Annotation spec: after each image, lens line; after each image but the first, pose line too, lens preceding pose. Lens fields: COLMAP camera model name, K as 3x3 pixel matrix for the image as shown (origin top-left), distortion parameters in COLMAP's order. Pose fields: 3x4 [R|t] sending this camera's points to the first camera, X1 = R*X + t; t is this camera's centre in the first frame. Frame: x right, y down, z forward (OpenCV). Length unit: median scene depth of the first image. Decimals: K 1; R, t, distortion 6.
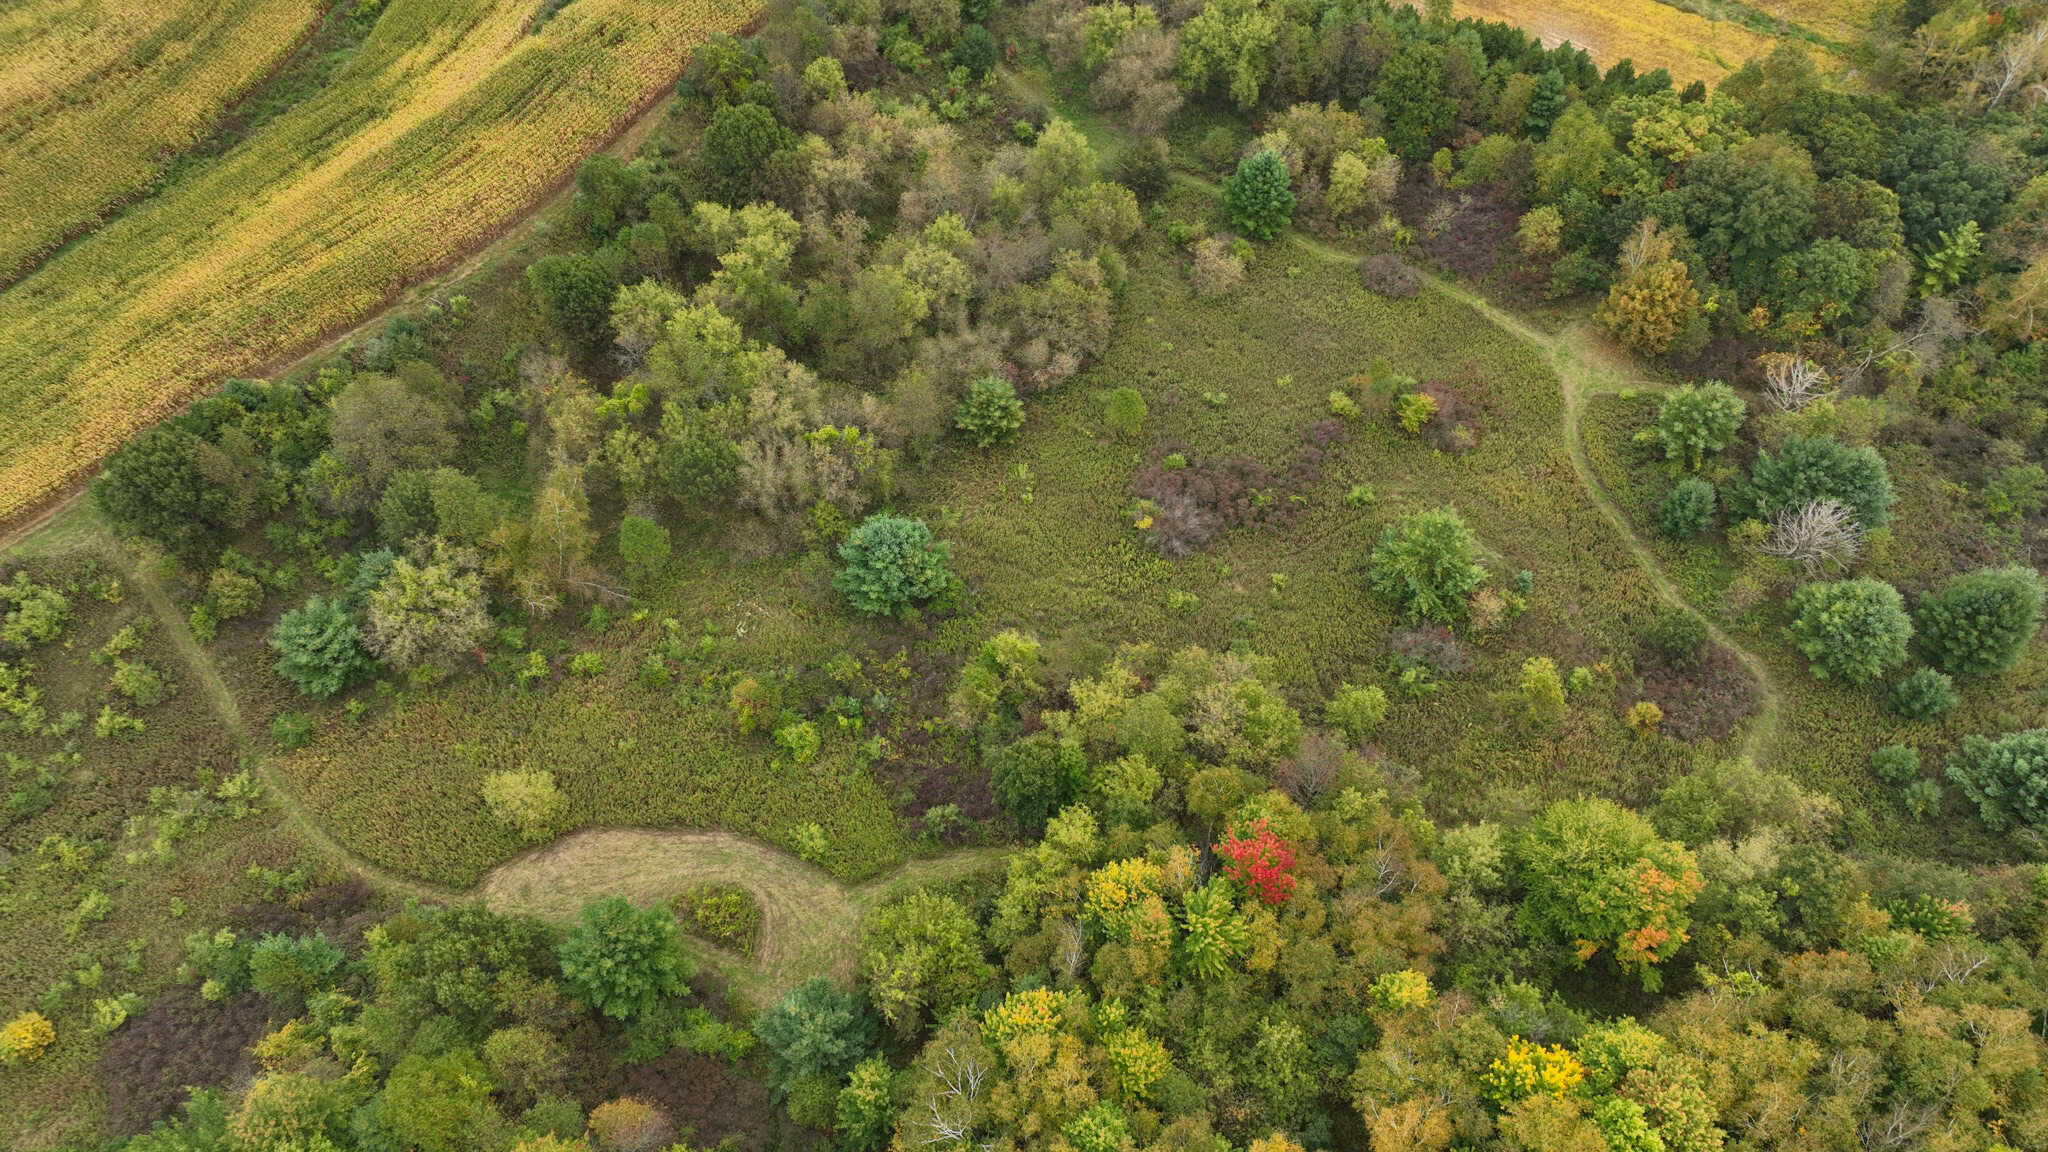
lens RADIAL K [[1441.2, 0, 1025.5], [0, 1441.2, 580.7], [0, 0, 1]] dist [-0.003146, 0.024009]
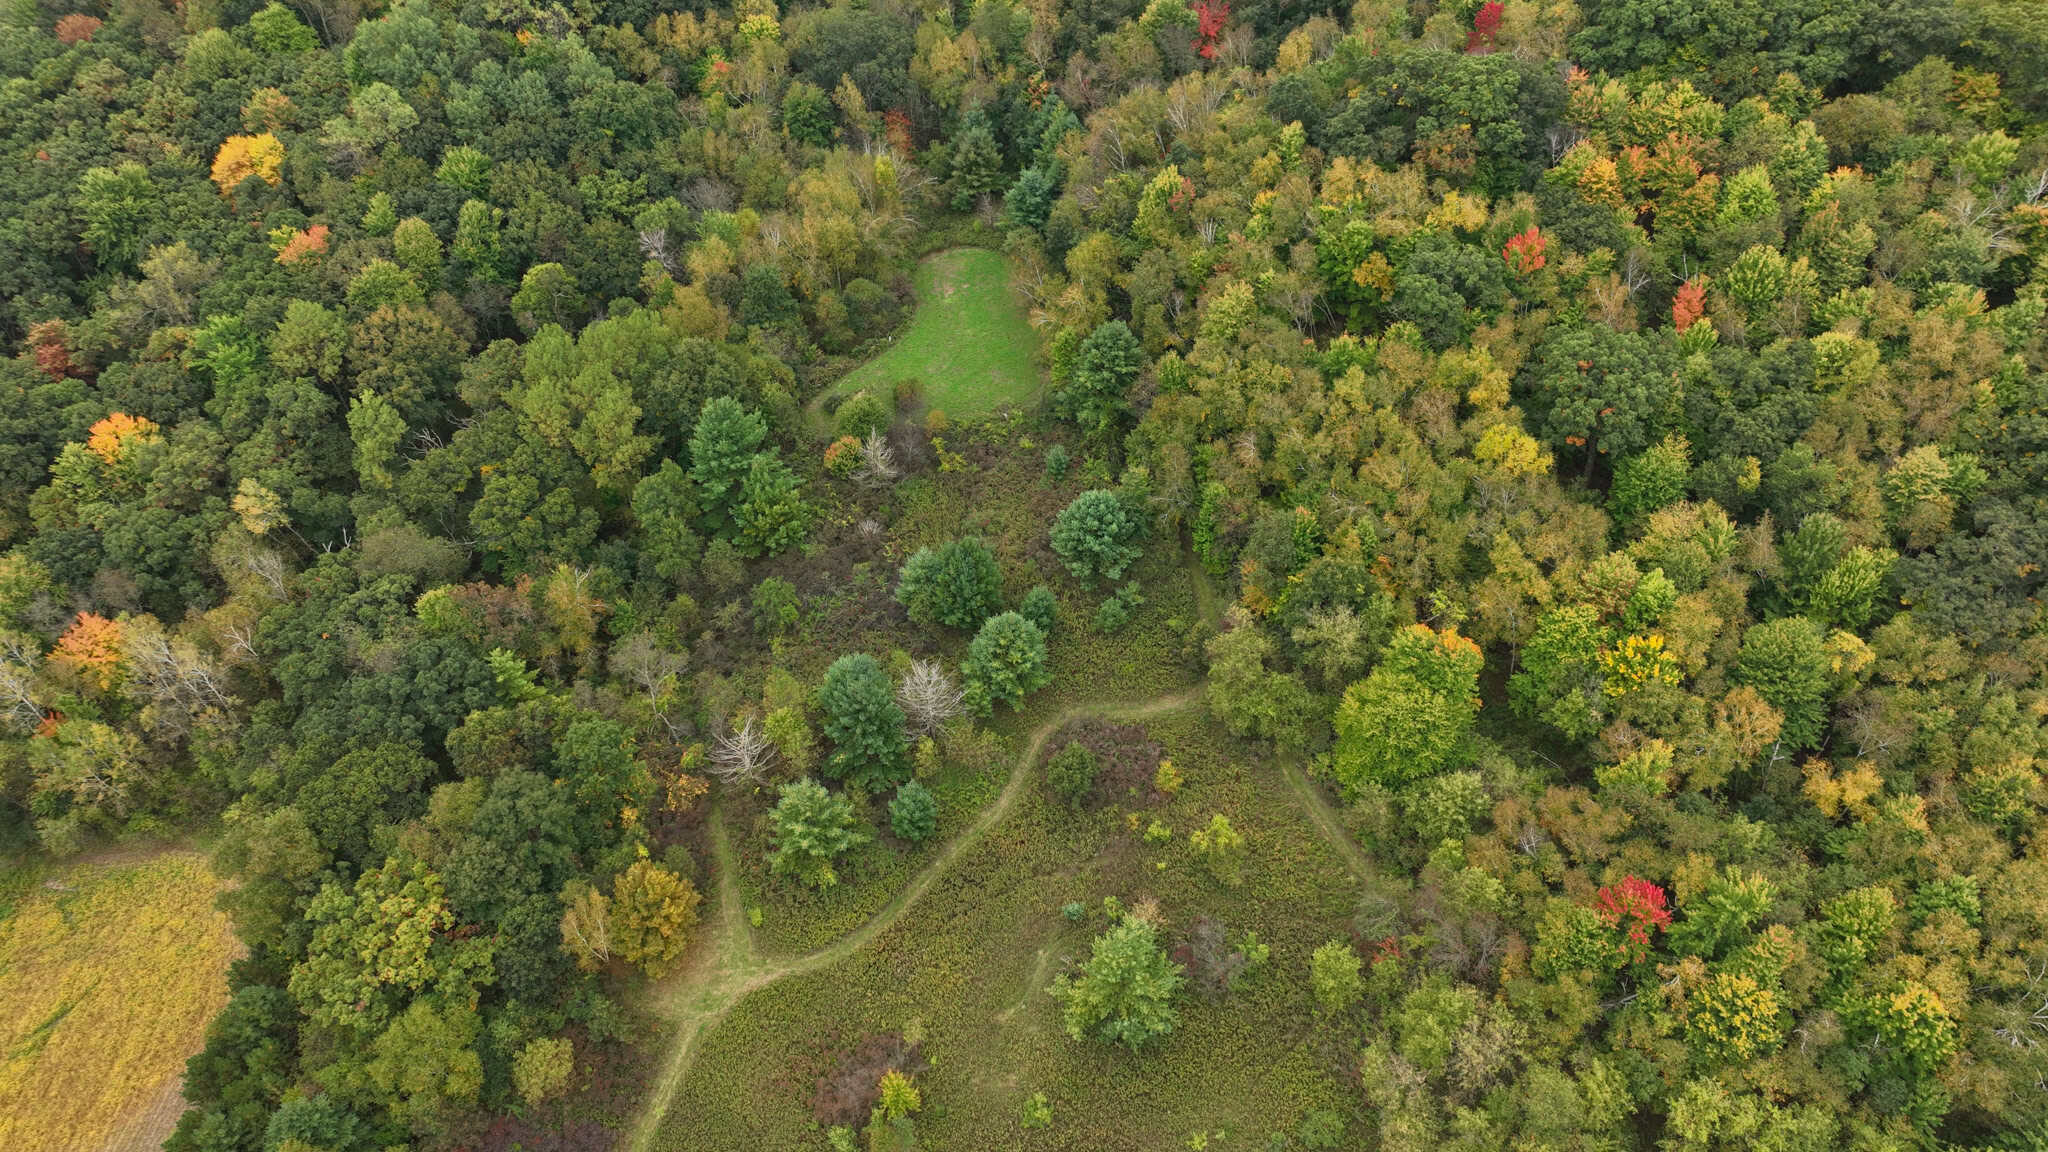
lens RADIAL K [[1441.2, 0, 1031.5], [0, 1441.2, 579.6], [0, 0, 1]] dist [-0.003146, 0.024009]
pose [[-0.499723, -0.627578, 0.597012, -0.078932], [0.743239, 0.043286, 0.667624, -0.662457], [-0.444828, 0.777350, 0.444809, 0.389410]]
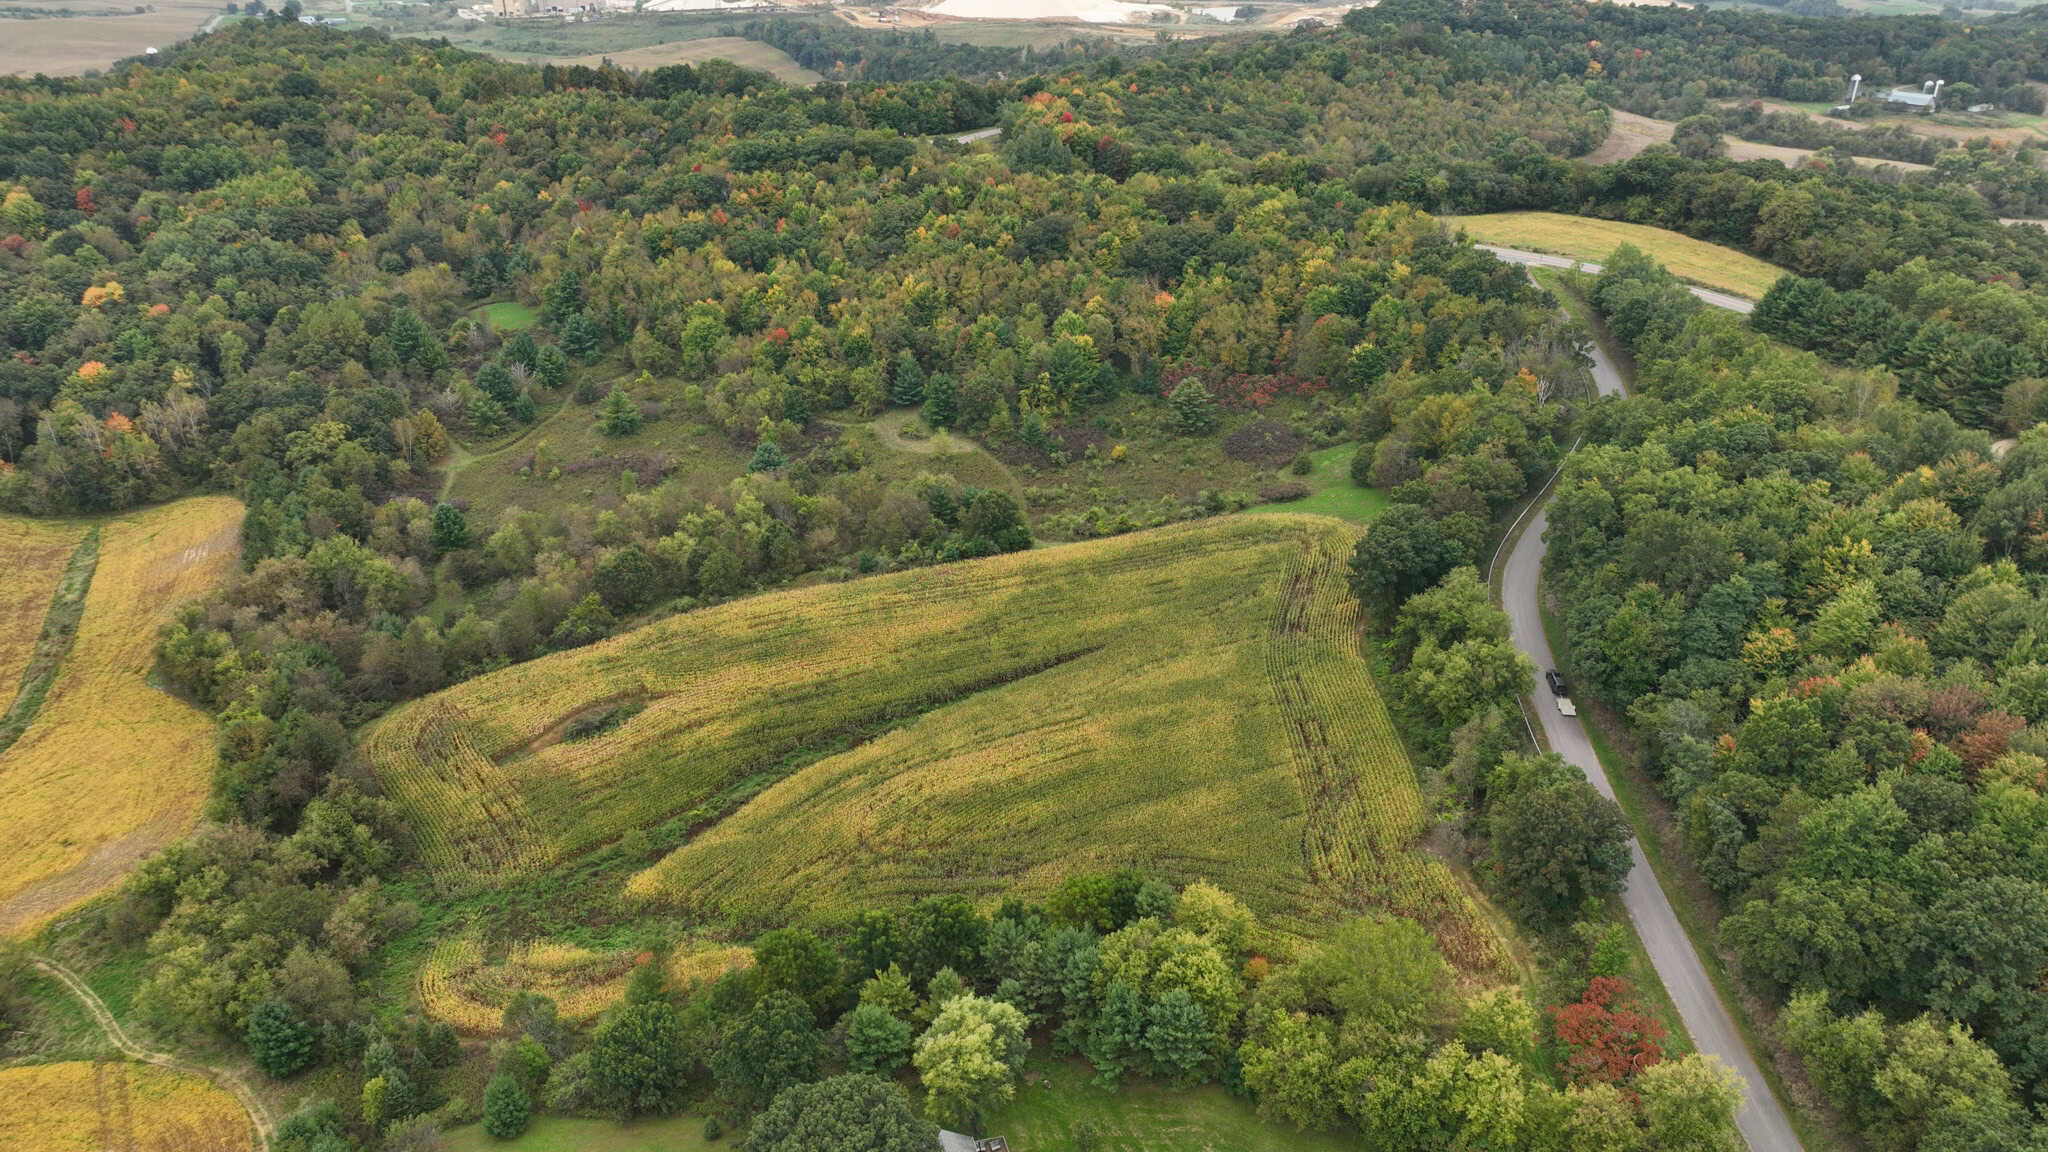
lens RADIAL K [[1441.2, 0, 1029.7], [0, 1441.2, 573.0], [0, 0, 1]] dist [-0.003146, 0.024009]
pose [[-0.818415, -0.255526, 0.514687, -1.650657], [0.490011, 0.157497, 0.857370, -1.743917], [-0.300142, 0.953887, -0.003687, 1.017565]]
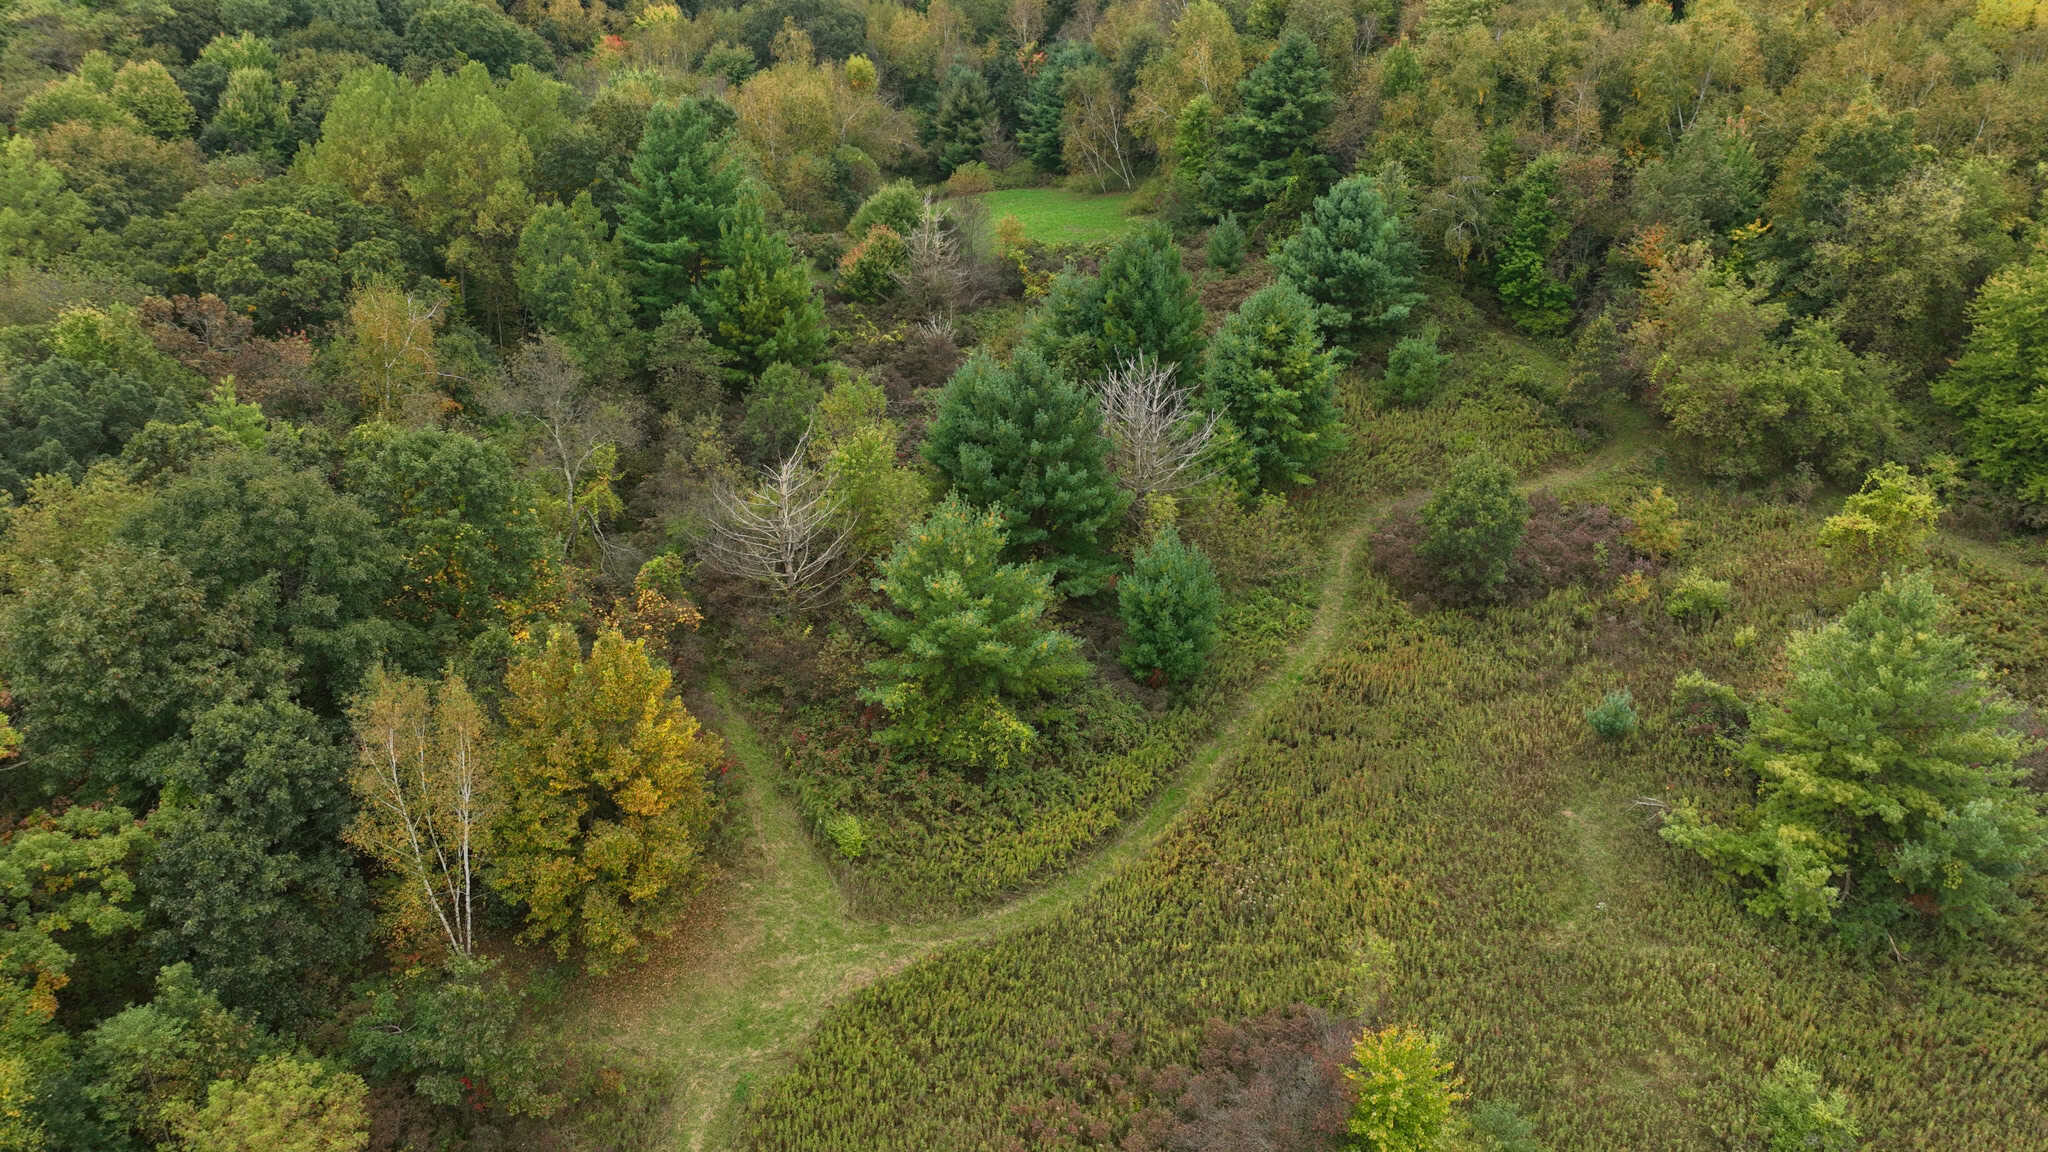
lens RADIAL K [[1441.2, 0, 1028.2], [0, 1441.2, 583.1], [0, 0, 1]] dist [-0.003146, 0.024009]
pose [[-0.627738, -0.334223, 0.703022, 0.167868], [0.661465, 0.247093, 0.708102, -0.403957], [-0.410376, 0.909527, 0.065967, 0.977249]]
